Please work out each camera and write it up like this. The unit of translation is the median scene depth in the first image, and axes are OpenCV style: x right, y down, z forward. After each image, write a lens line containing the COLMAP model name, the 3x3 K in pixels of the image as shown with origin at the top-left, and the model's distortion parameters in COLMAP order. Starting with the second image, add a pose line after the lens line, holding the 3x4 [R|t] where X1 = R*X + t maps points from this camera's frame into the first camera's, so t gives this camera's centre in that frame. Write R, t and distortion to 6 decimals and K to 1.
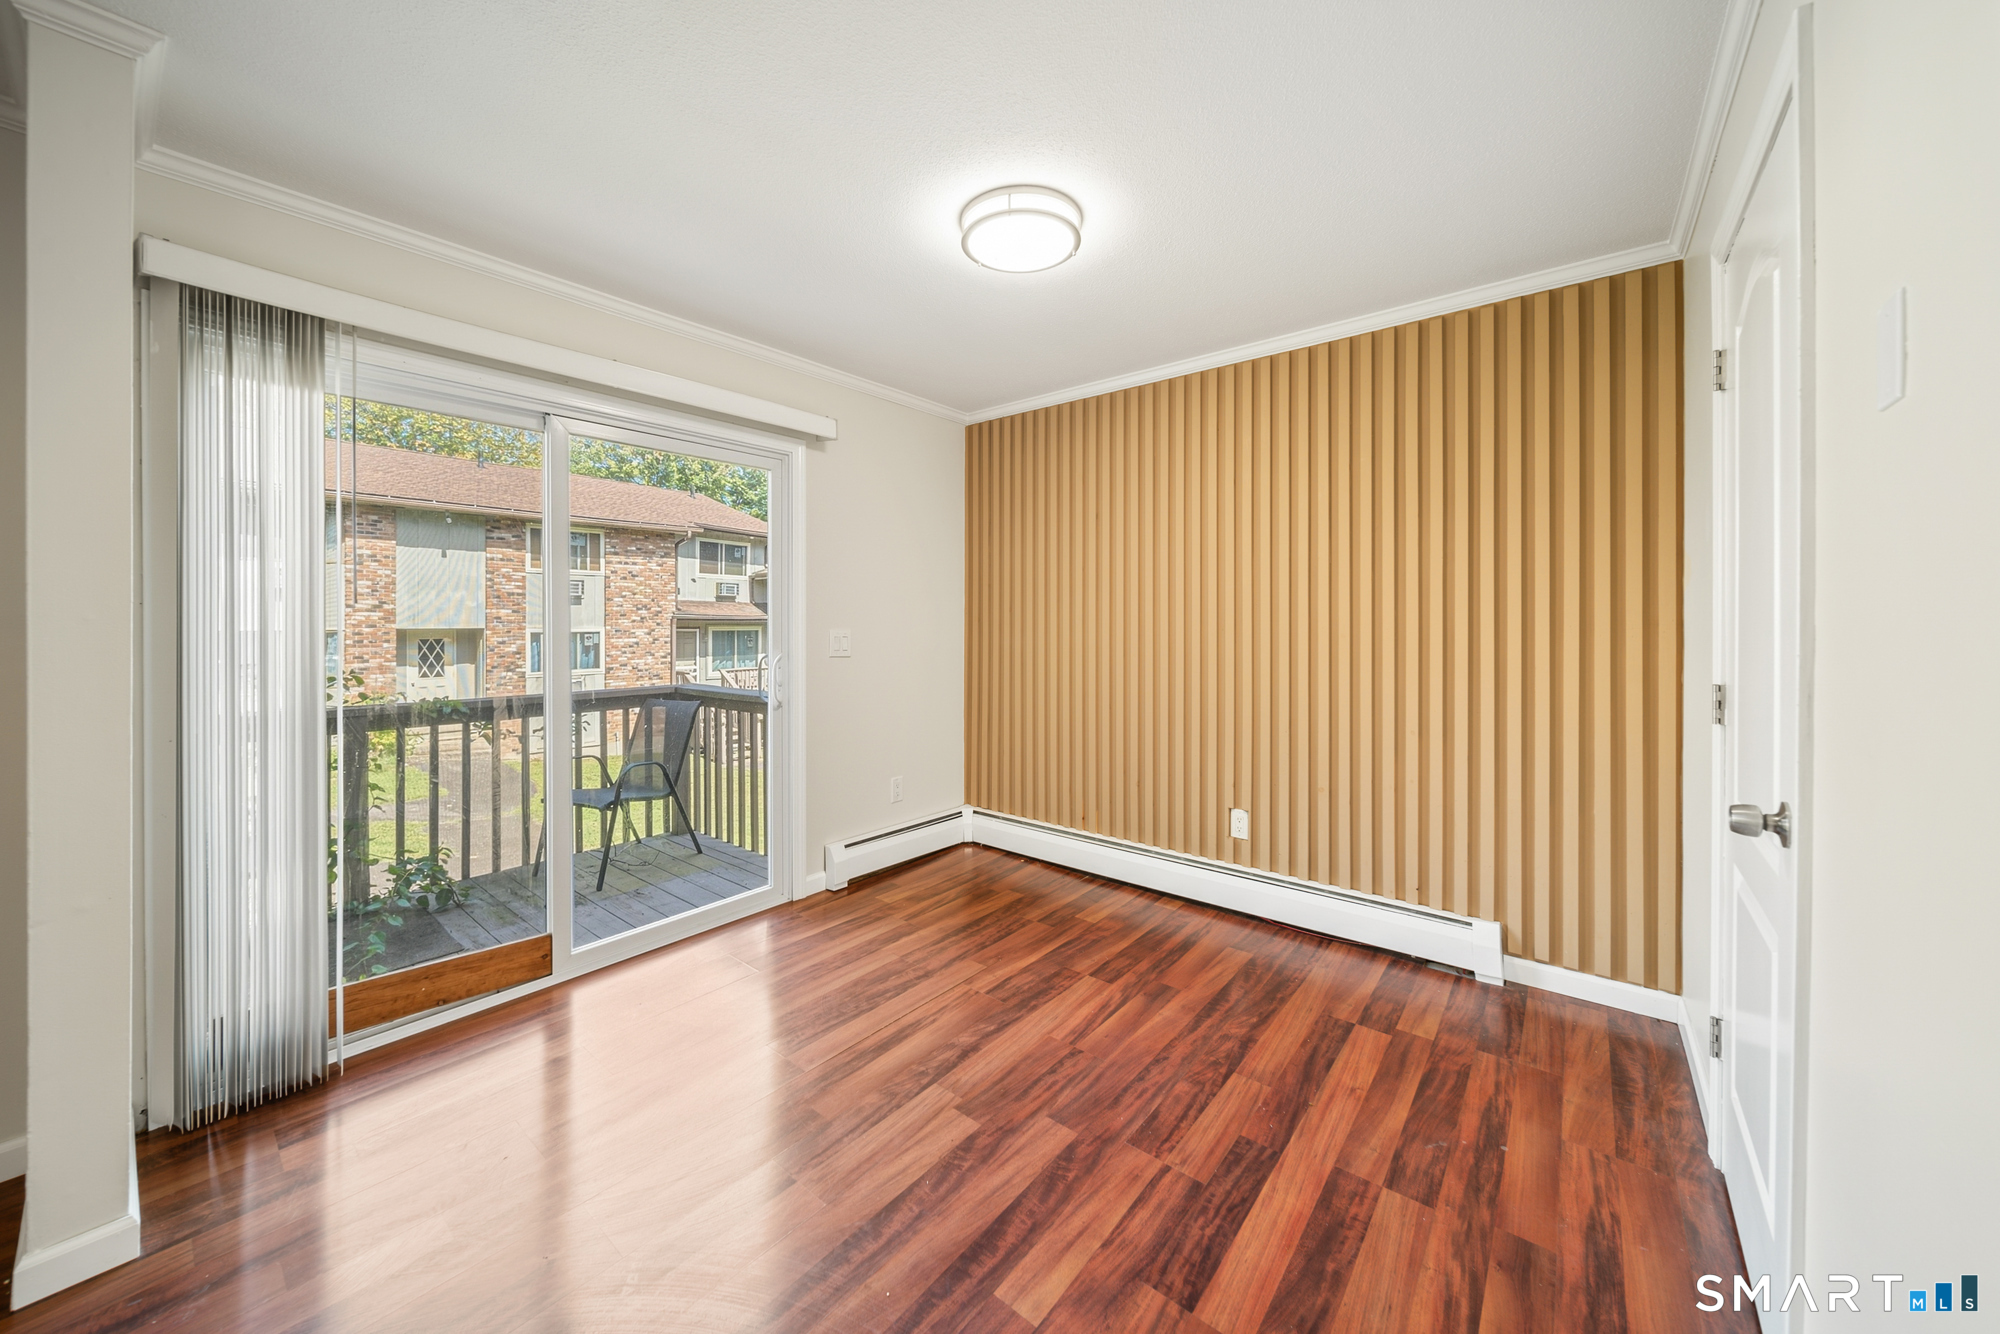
lens RADIAL K [[712.4, 0, 991.3], [0, 712.4, 607.9], [0, 0, 1]] dist [0.000719, -0.000138]
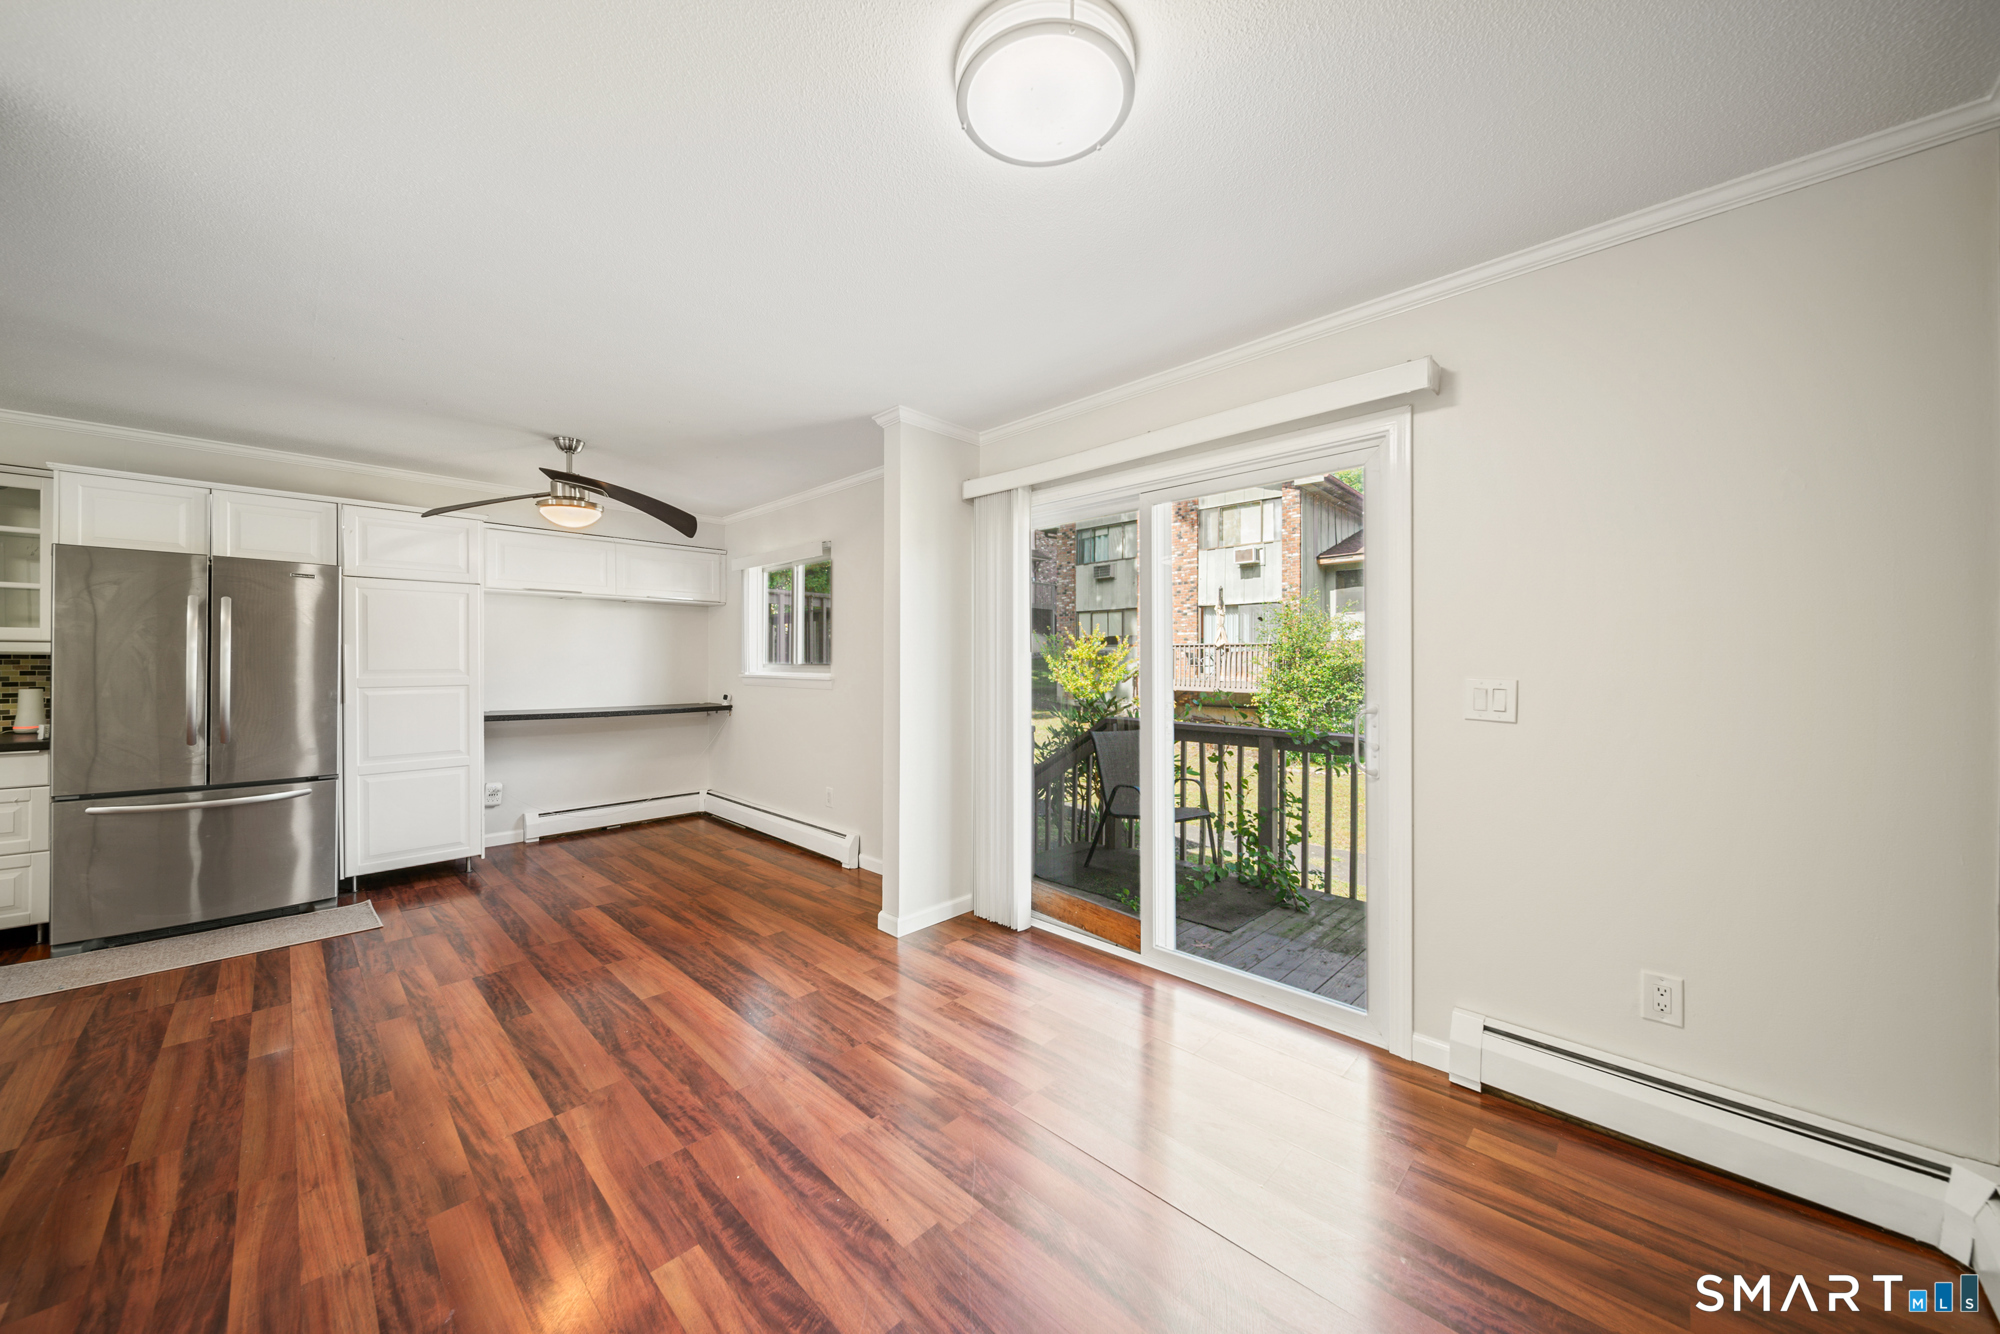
lens RADIAL K [[697.7, 0, 1000.0], [0, 697.7, 667.0], [0, 0, 1]] dist [-0.001694, -0.000185]
pose [[-0.079322, 0.005375, -0.996835, 0.733974], [0.018589, 0.999820, 0.003911, 0.015639], [0.996676, -0.018220, -0.079407, 1.072807]]
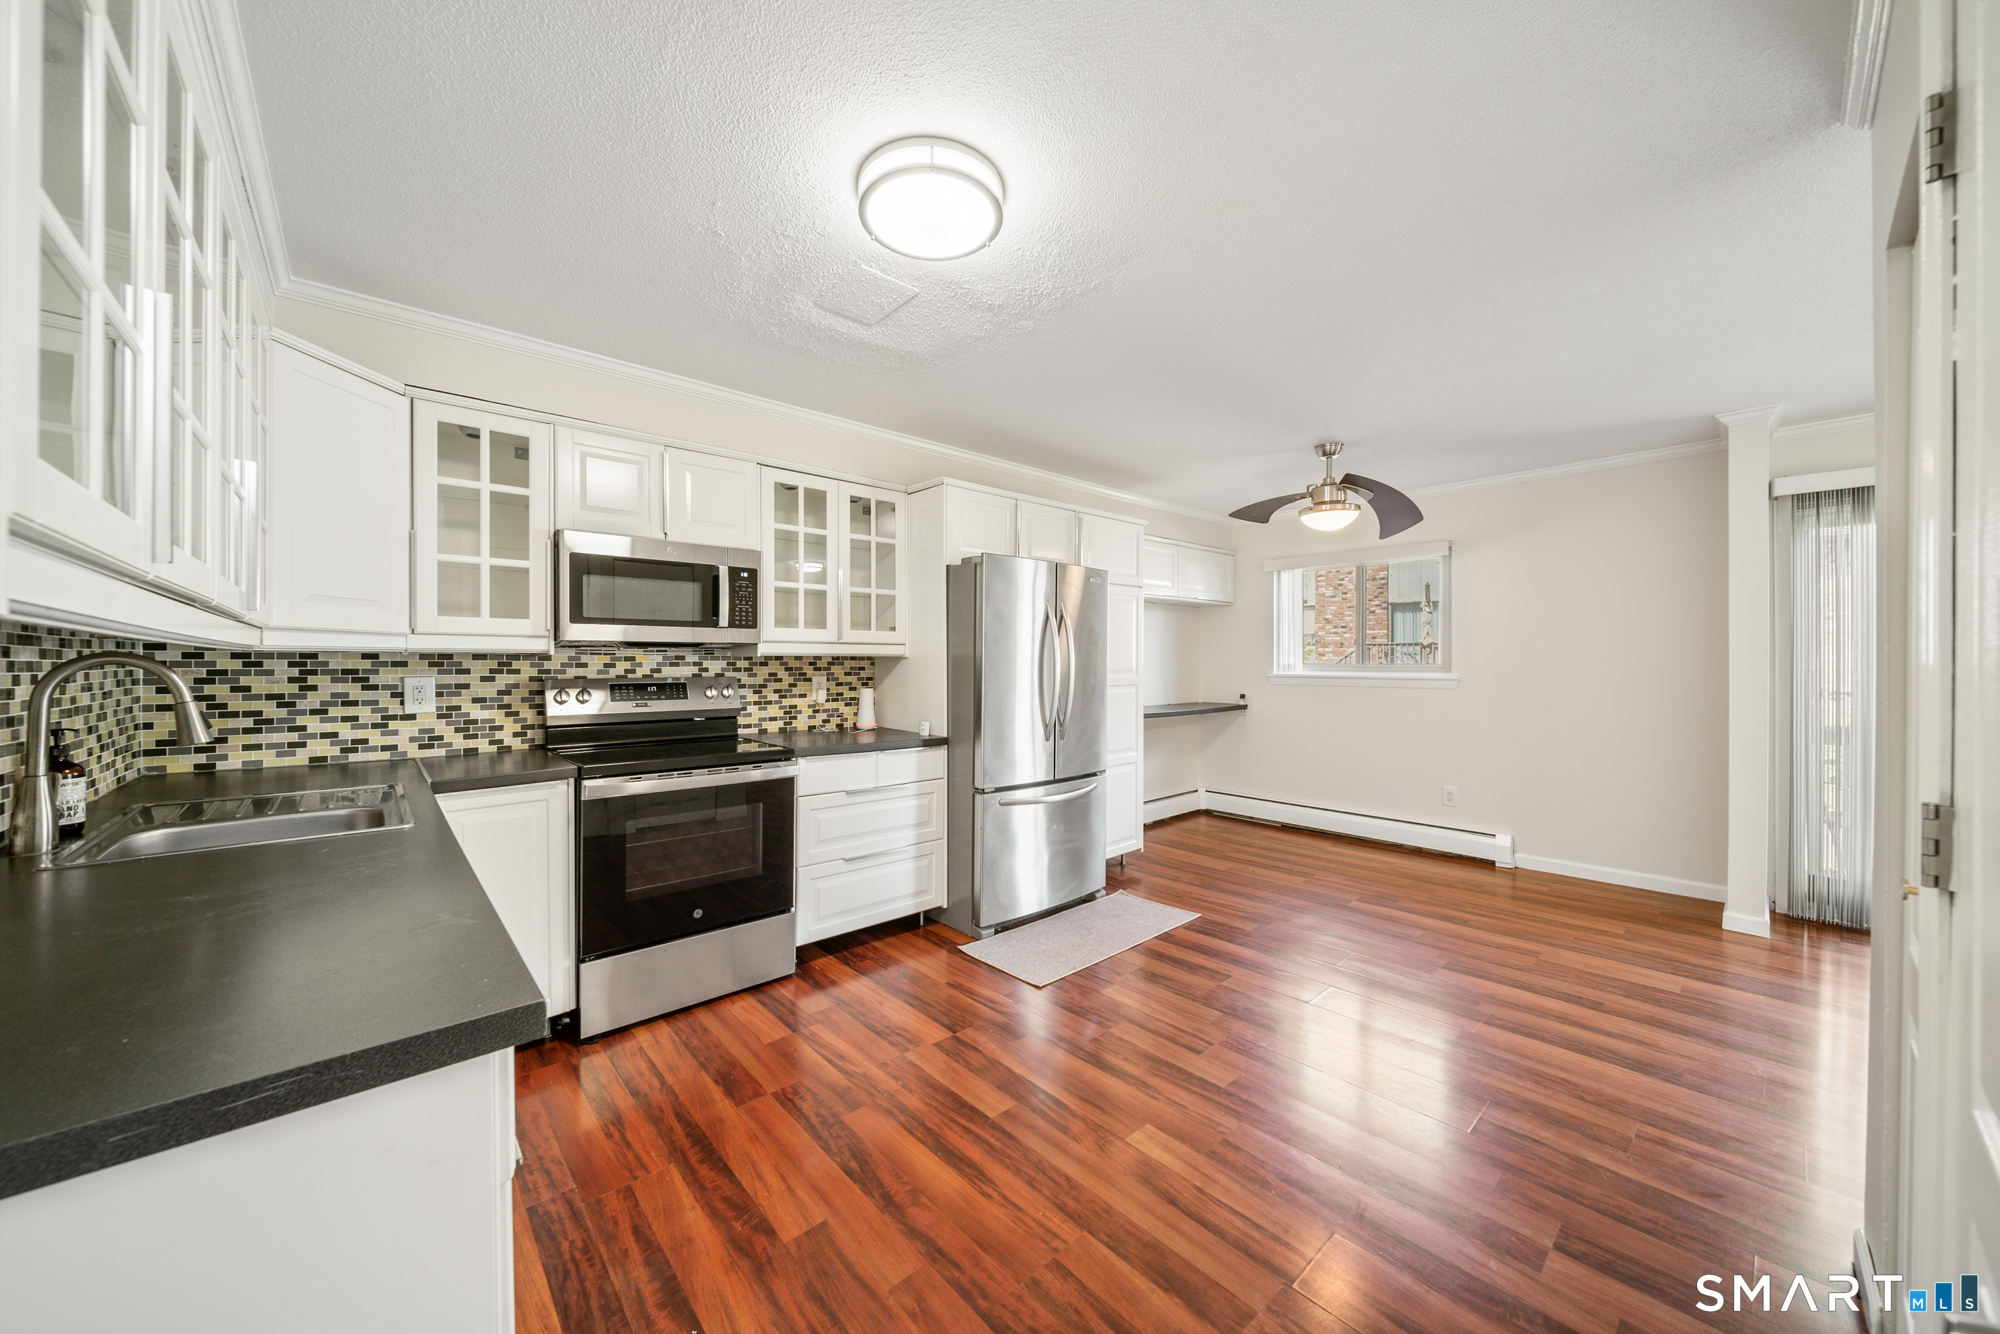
lens RADIAL K [[703.7, 0, 991.2], [0, 703.7, 660.1], [0, 0, 1]] dist [0.001915, -0.000050]
pose [[-0.151464, -0.004913, -0.988451, 1.010544], [0.021928, 0.999725, -0.008329, -0.017470], [0.988220, -0.022936, -0.151315, -0.792729]]
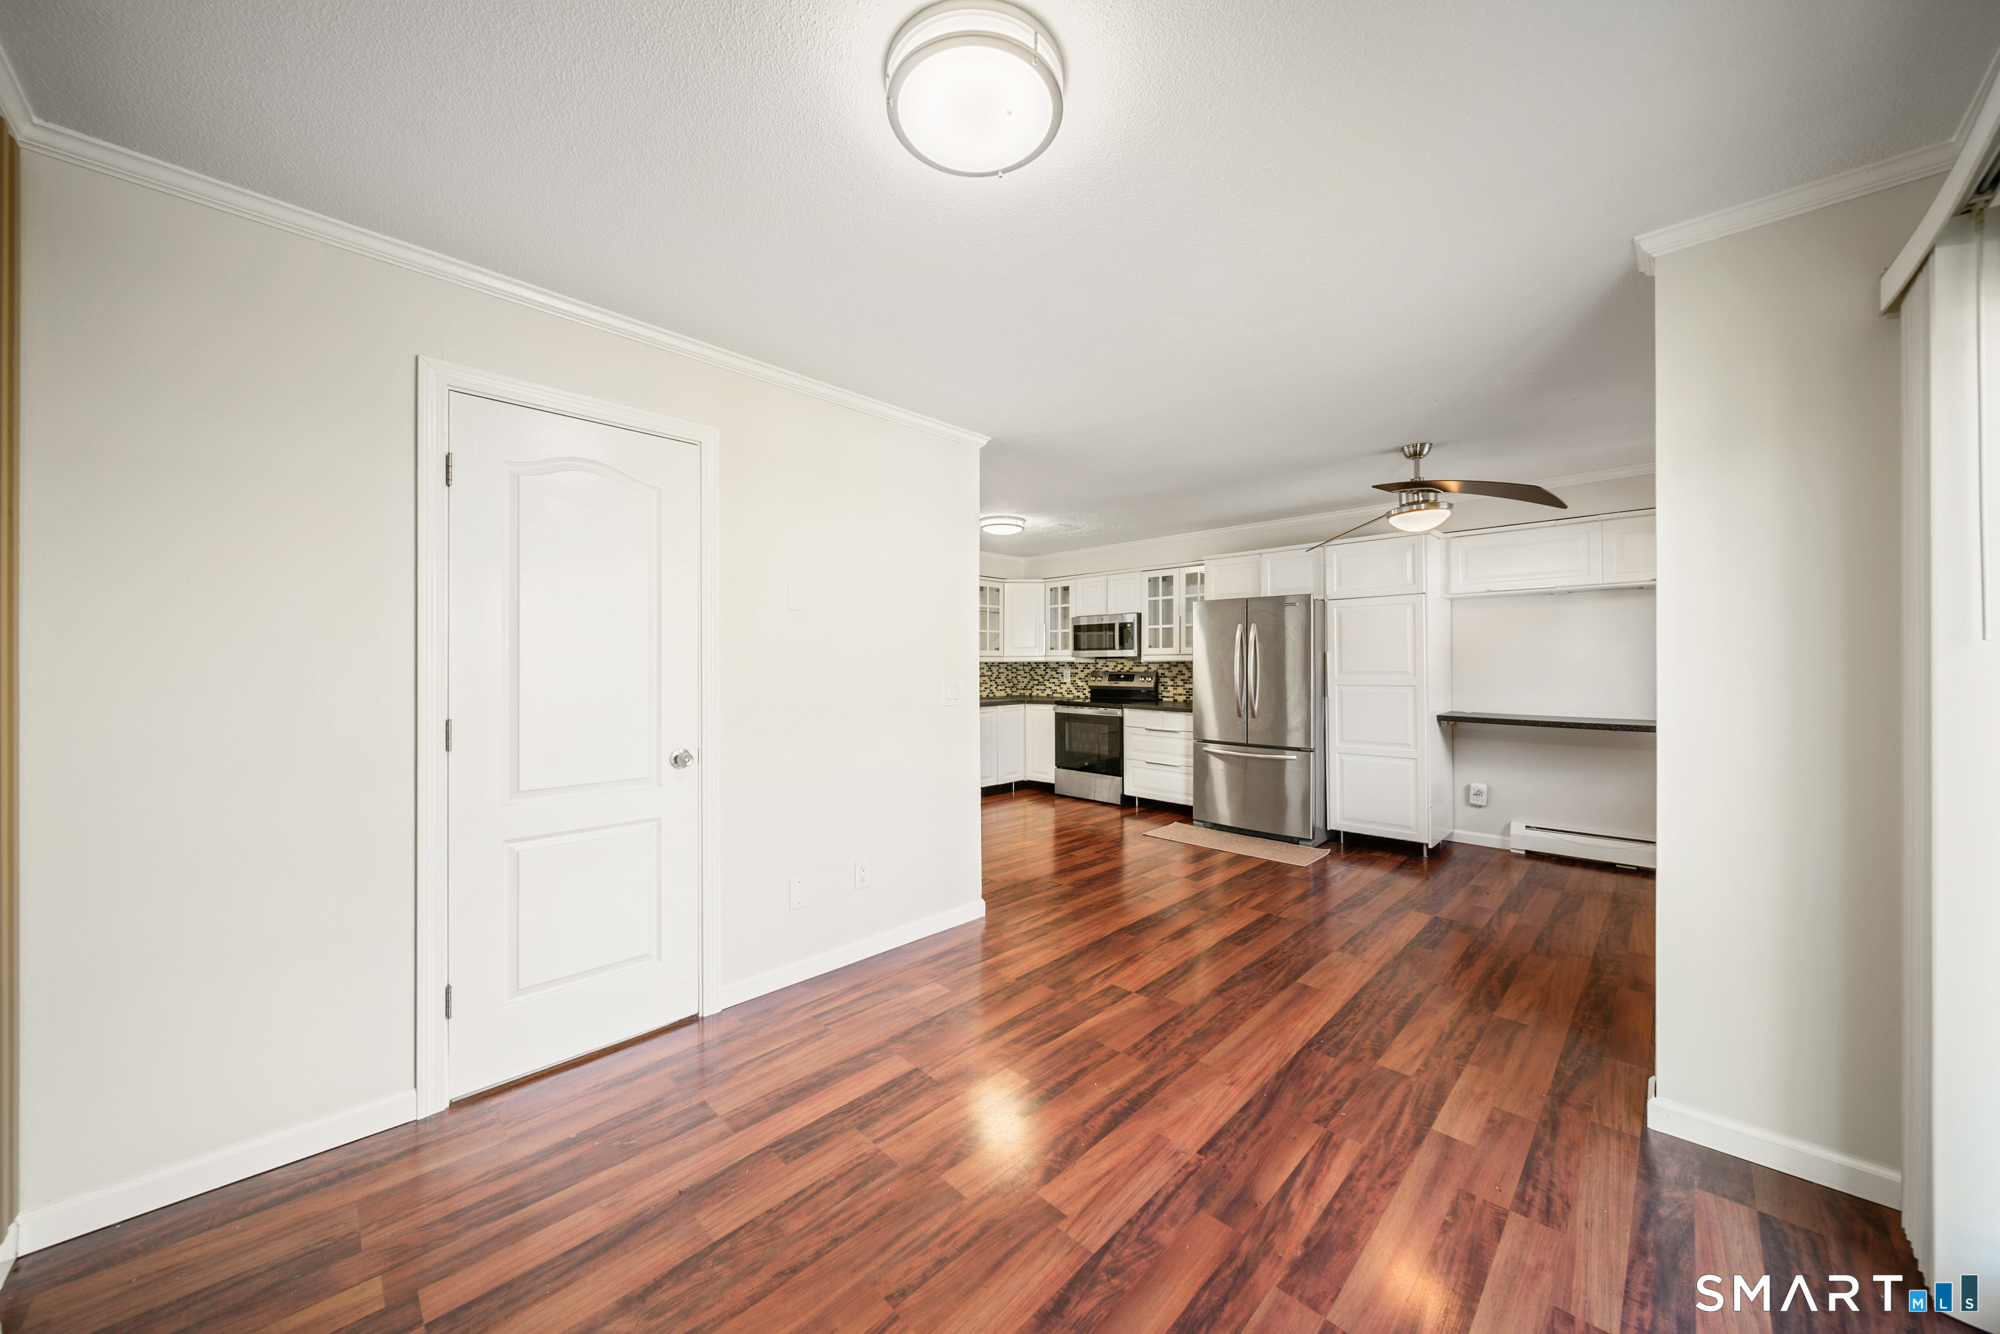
lens RADIAL K [[695.8, 0, 980.2], [0, 695.8, 663.2], [0, 0, 1]] dist [-0.000886, -0.000182]
pose [[-0.994233, 0.000727, 0.107242, -0.036201], [-0.001674, 0.999750, -0.022290, 0.027507], [-0.107232, -0.022341, -0.993983, 1.755067]]
